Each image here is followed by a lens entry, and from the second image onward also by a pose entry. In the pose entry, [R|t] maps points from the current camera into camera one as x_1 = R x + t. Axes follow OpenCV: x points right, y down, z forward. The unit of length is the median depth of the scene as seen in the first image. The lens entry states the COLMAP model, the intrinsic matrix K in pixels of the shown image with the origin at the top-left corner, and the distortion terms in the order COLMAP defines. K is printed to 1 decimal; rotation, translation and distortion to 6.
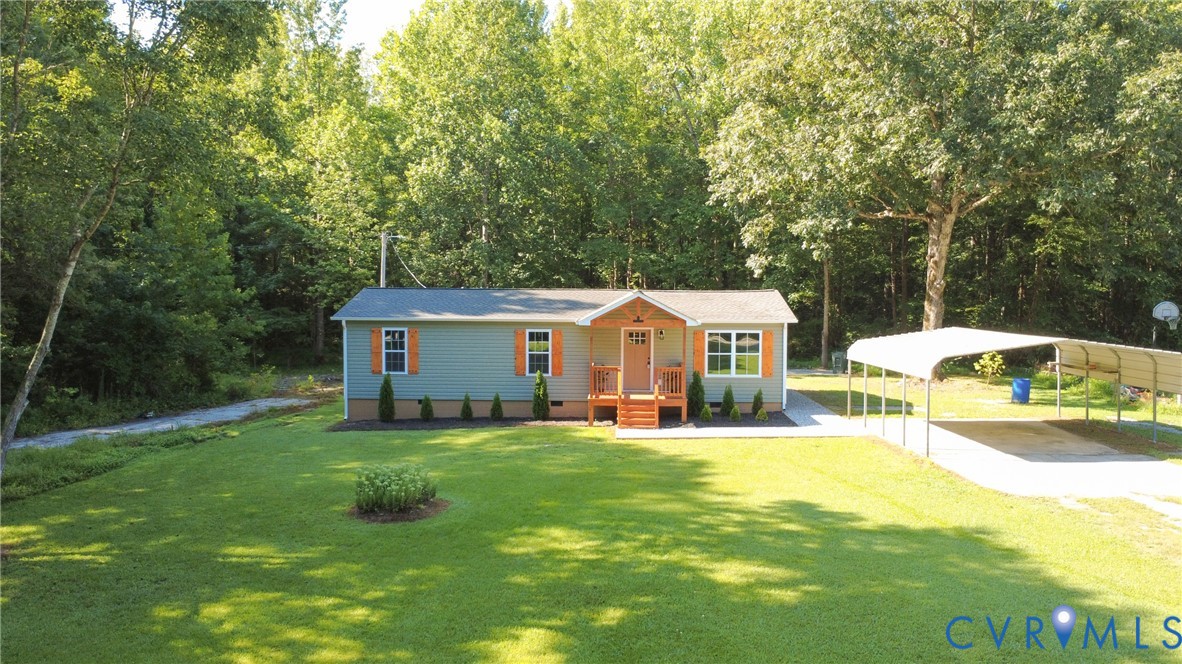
lens RADIAL K [[884.7, 0, 591.0], [0, 884.7, 332.0], [0, 0, 1]] dist [0.002075, -0.002993]
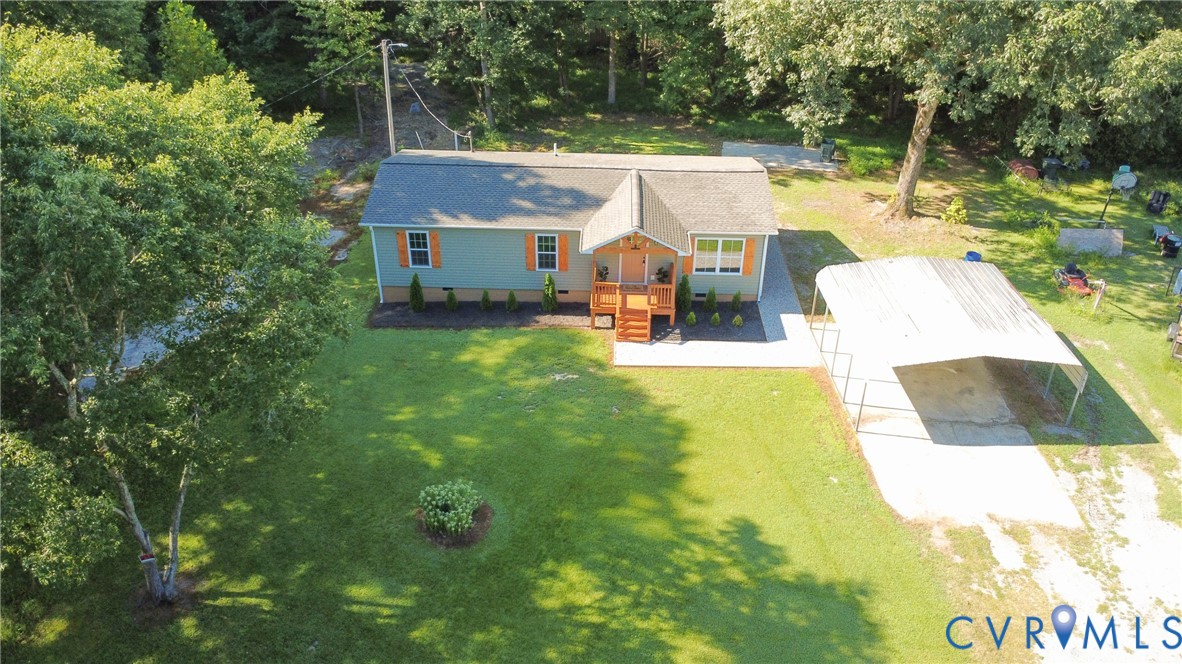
lens RADIAL K [[884.7, 0, 591.0], [0, 884.7, 332.0], [0, 0, 1]] dist [0.002075, -0.002993]
pose [[0.999983, 0.000990, 0.005718, -0.017120], [-0.003634, 0.875041, 0.484035, -0.808685], [-0.004524, -0.484048, 0.875030, -0.068886]]
